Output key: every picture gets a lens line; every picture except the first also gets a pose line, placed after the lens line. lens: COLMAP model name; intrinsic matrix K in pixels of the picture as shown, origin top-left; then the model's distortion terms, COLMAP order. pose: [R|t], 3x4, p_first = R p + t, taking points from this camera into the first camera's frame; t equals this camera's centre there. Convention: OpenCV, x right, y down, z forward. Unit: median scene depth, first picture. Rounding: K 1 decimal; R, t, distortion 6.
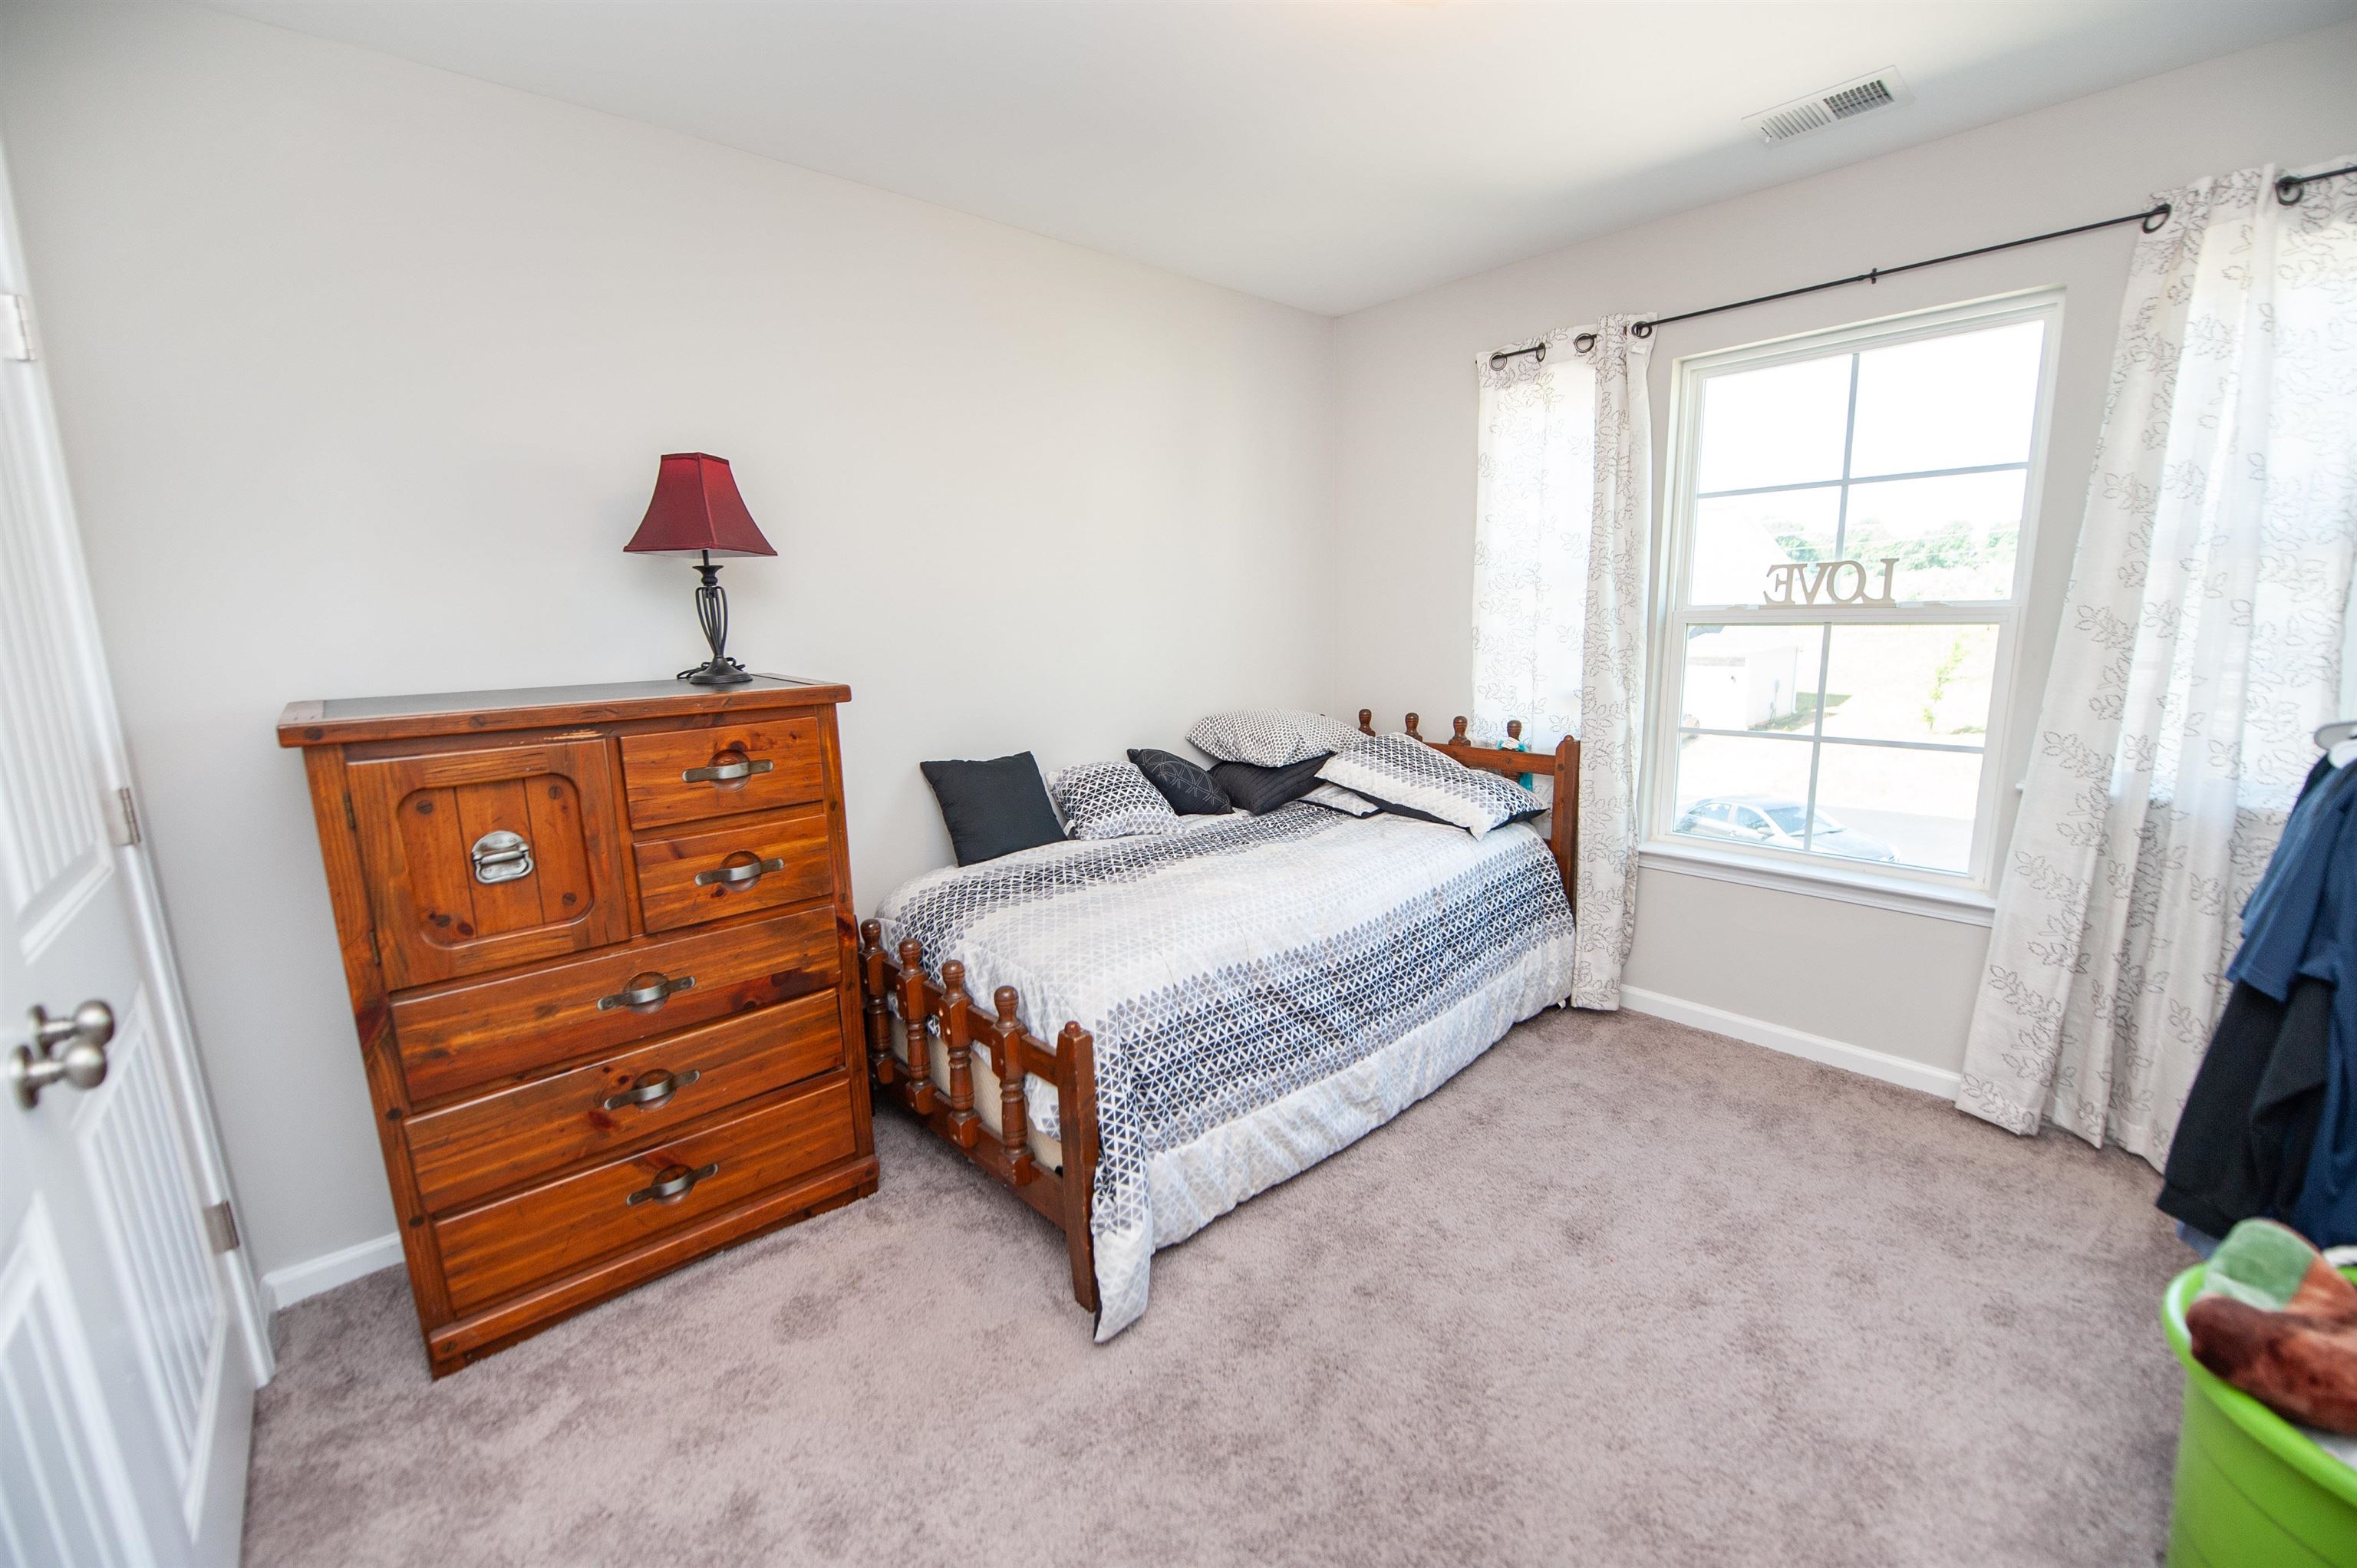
lens RADIAL K [[949.7, 0, 1183.8], [0, 949.7, 789.6], [0, 0, 1]] dist [-0.015680, -0.002773]
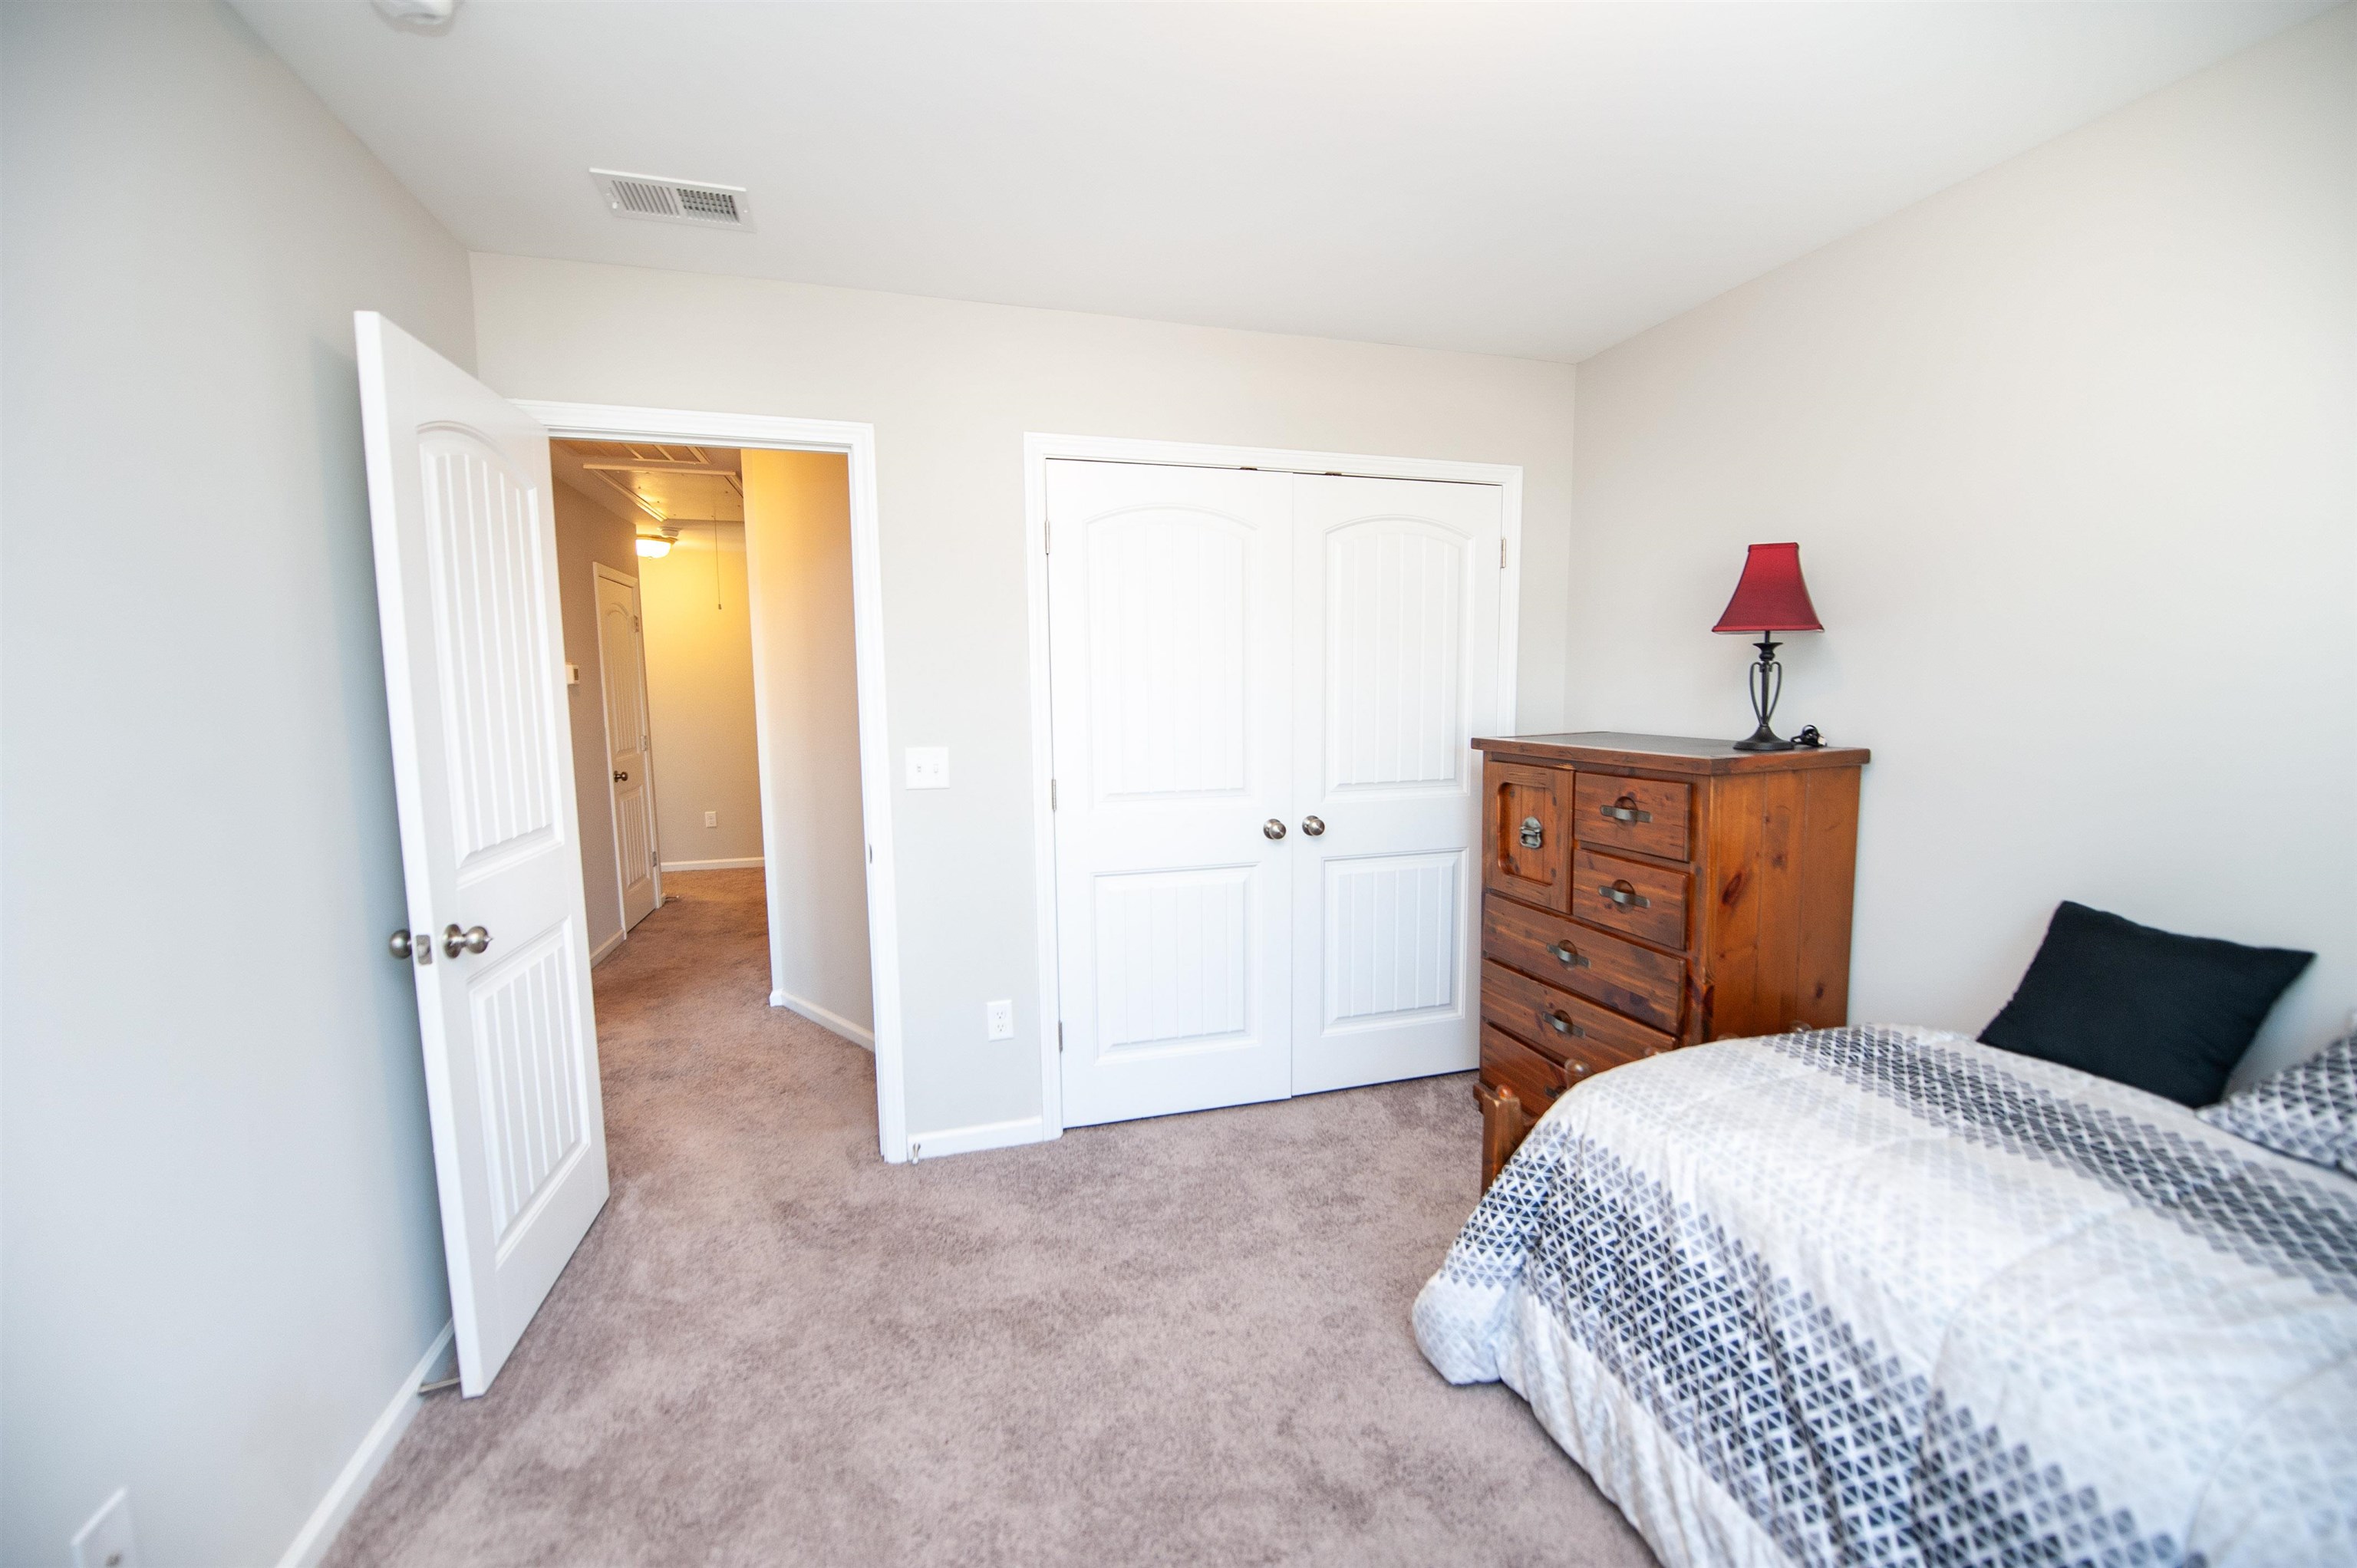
lens RADIAL K [[949.7, 0, 1183.8], [0, 949.7, 789.6], [0, 0, 1]] dist [-0.015680, -0.002773]
pose [[-0.453540, 0.115796, -0.883681, 0.823335], [-0.142285, 0.969398, 0.200054, -0.203662], [0.879805, 0.216468, -0.423185, 0.946900]]
